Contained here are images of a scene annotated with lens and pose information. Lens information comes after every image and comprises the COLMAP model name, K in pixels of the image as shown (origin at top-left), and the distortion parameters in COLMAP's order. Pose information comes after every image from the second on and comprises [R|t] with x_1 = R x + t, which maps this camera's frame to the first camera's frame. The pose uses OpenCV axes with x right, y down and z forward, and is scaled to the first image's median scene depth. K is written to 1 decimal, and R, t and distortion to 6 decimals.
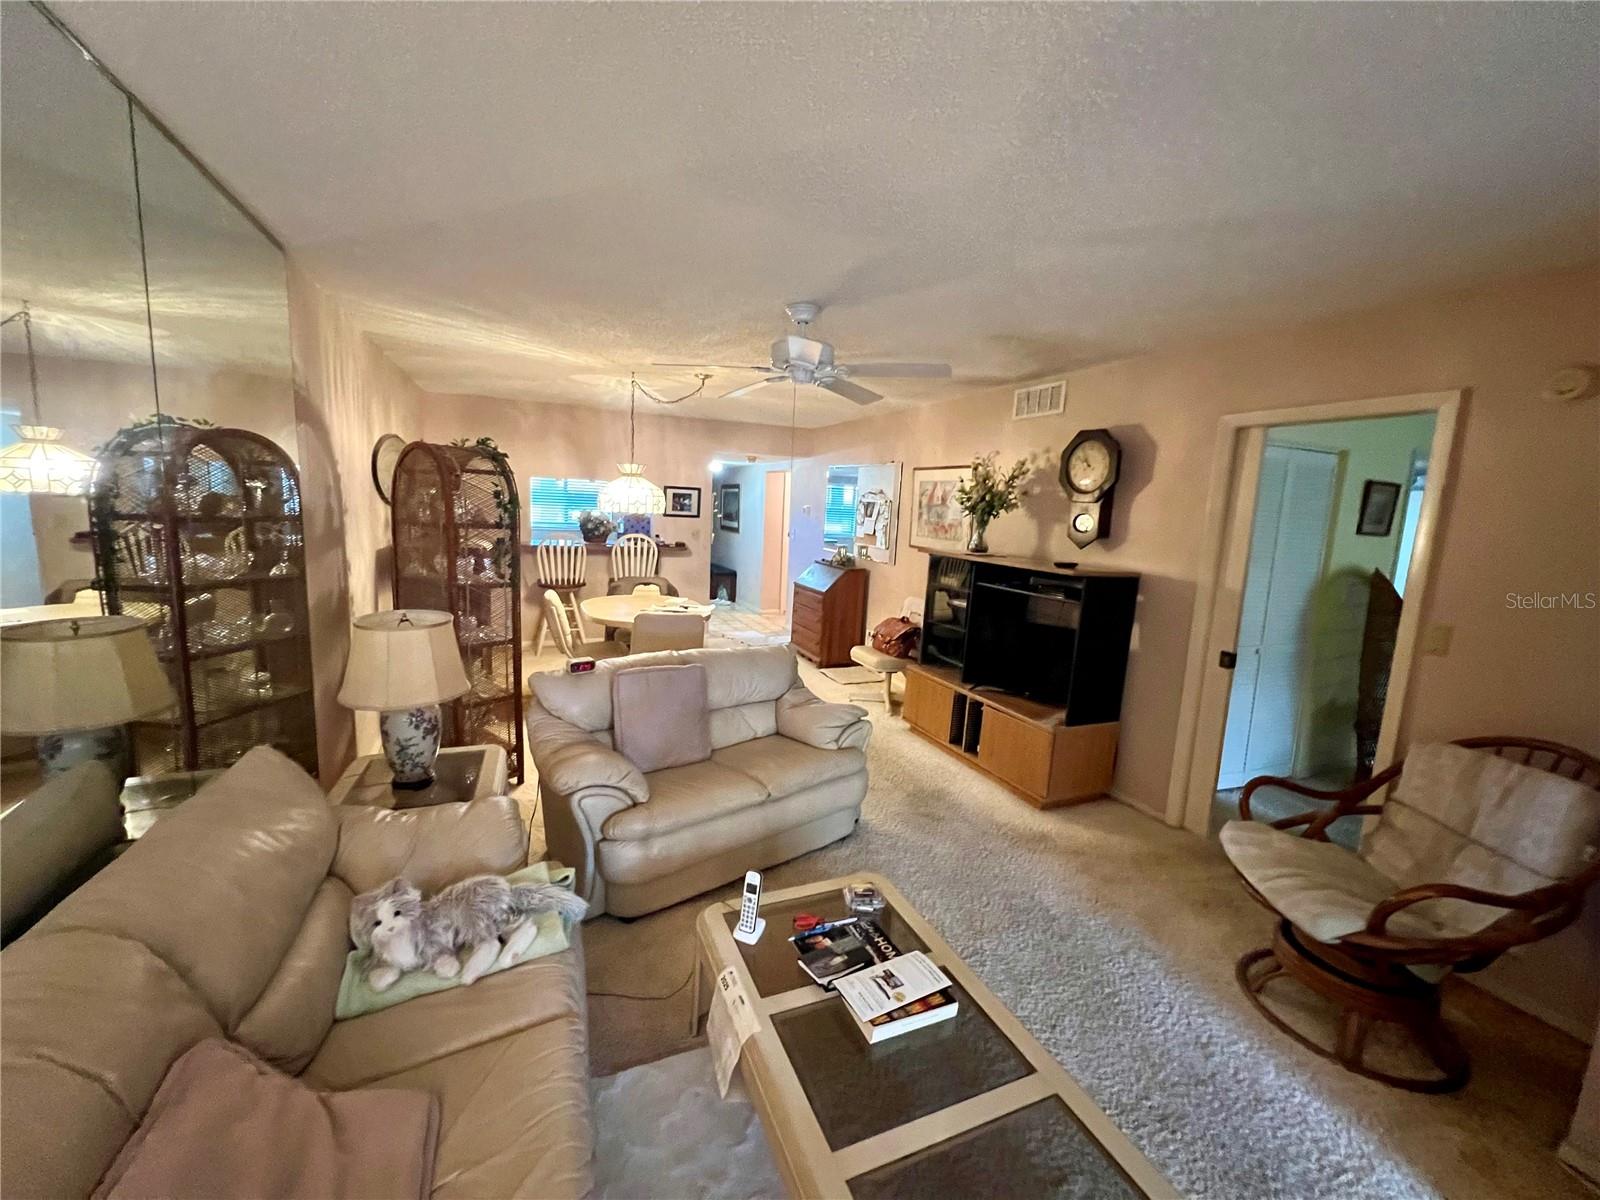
lens RADIAL K [[644.0, 0, 800.4], [0, 644.0, 598.2], [0, 0, 1]] dist [-0.002008, -0.000211]
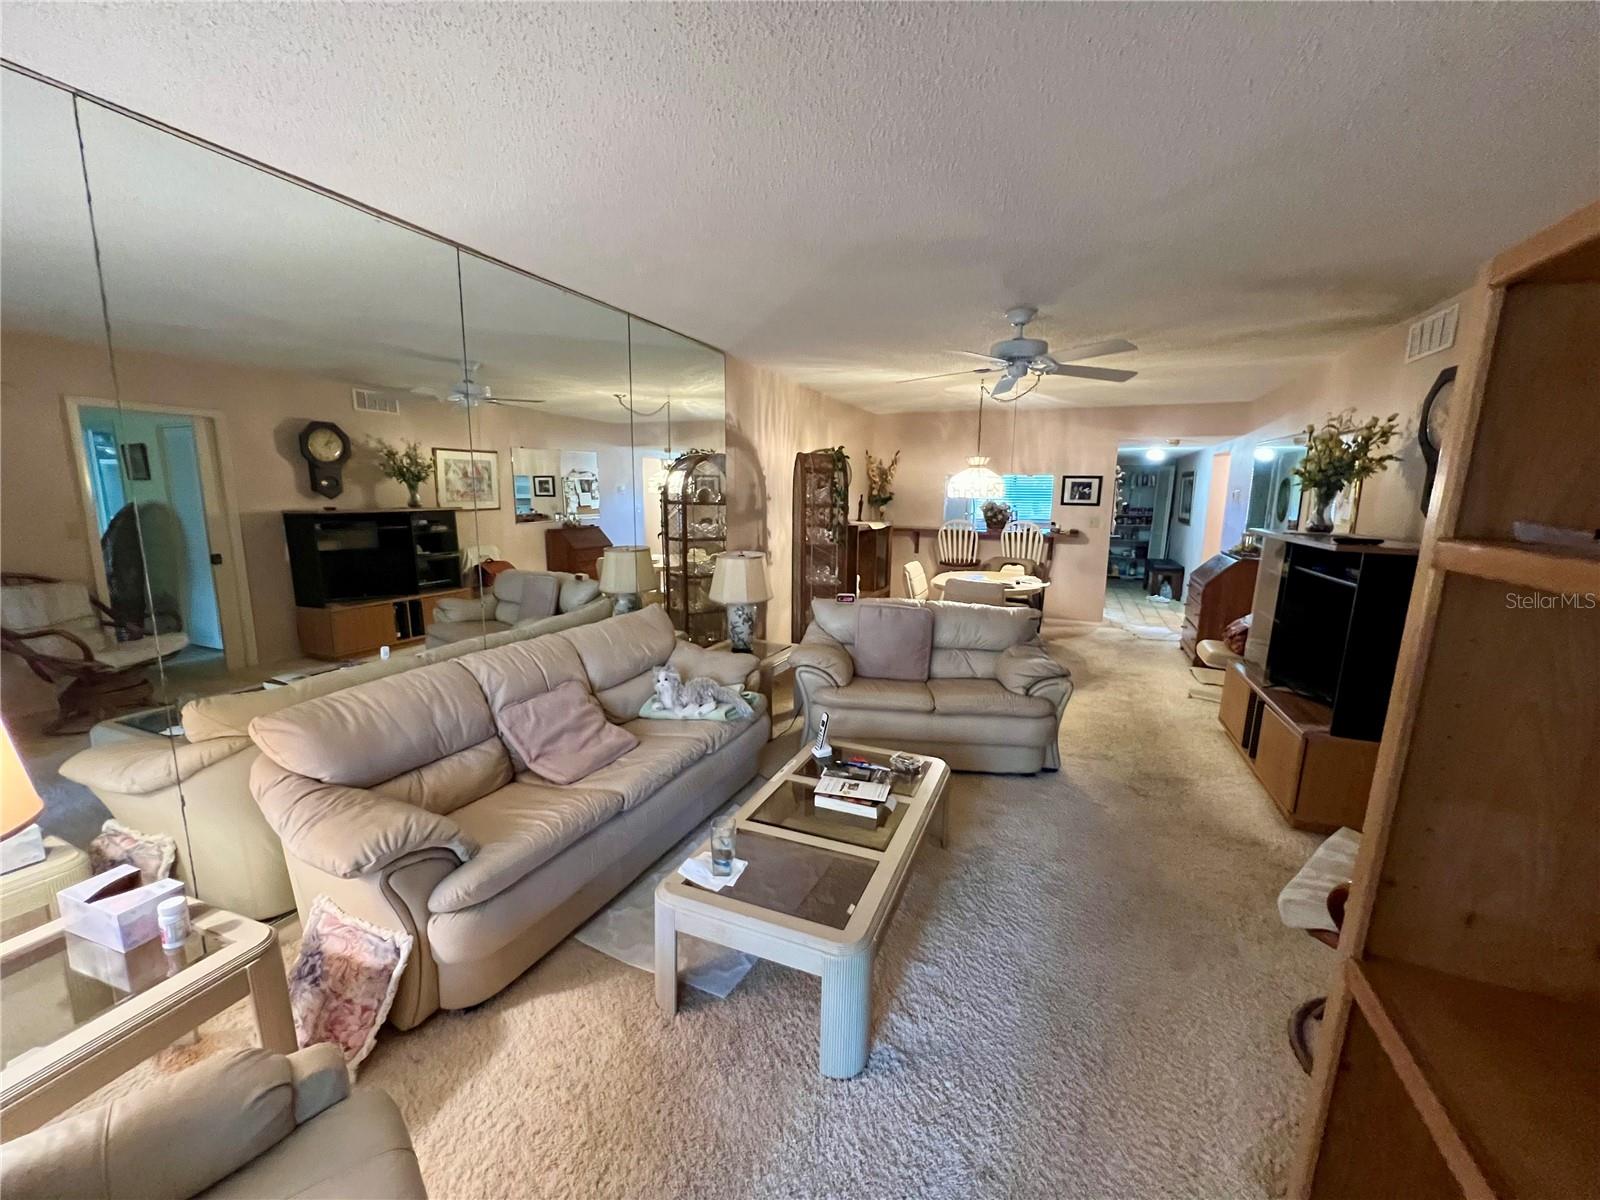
lens RADIAL K [[640.3, 0, 800.0], [0, 640.3, 604.5], [0, 0, 1]] dist [-0.001081, -0.000211]
pose [[0.700536, 0.089744, -0.707952, 0.454554], [-0.083930, 0.995537, 0.043150, 0.047767], [0.708665, 0.029191, 0.704942, -0.067937]]
